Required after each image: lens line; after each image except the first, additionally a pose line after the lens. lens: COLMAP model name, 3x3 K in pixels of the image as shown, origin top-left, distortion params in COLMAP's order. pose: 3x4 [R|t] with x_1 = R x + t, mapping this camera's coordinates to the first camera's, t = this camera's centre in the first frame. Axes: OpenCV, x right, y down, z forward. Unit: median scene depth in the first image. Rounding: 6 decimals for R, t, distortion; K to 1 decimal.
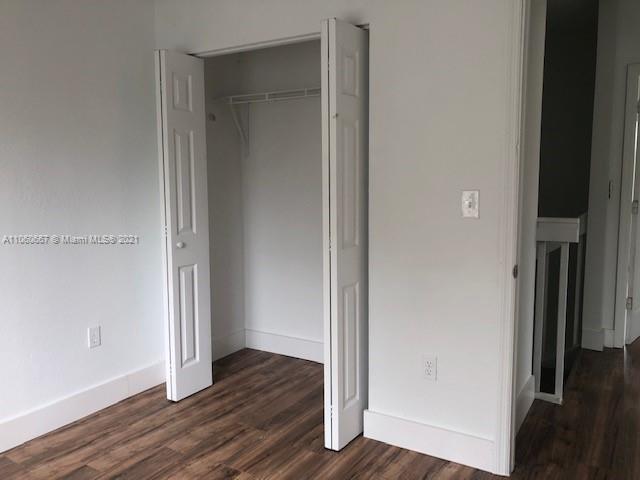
lens RADIAL K [[528.9, 0, 323.4], [0, 528.9, 238.7], [0, 0, 1]] dist [0.012806, -0.007515]
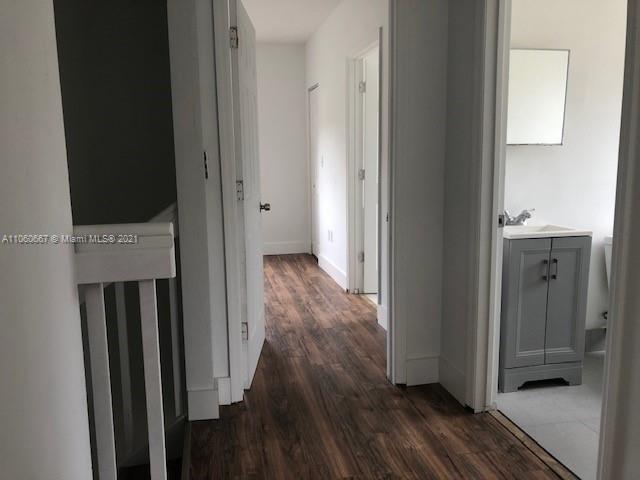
lens RADIAL K [[528.9, 0, 323.4], [0, 528.9, 238.7], [0, 0, 1]] dist [0.012806, -0.007515]
pose [[0.729215, -0.098157, 0.677208, 0.201428], [0.084214, 0.995008, 0.053539, -0.027204], [-0.679083, 0.017989, 0.733841, 0.433068]]
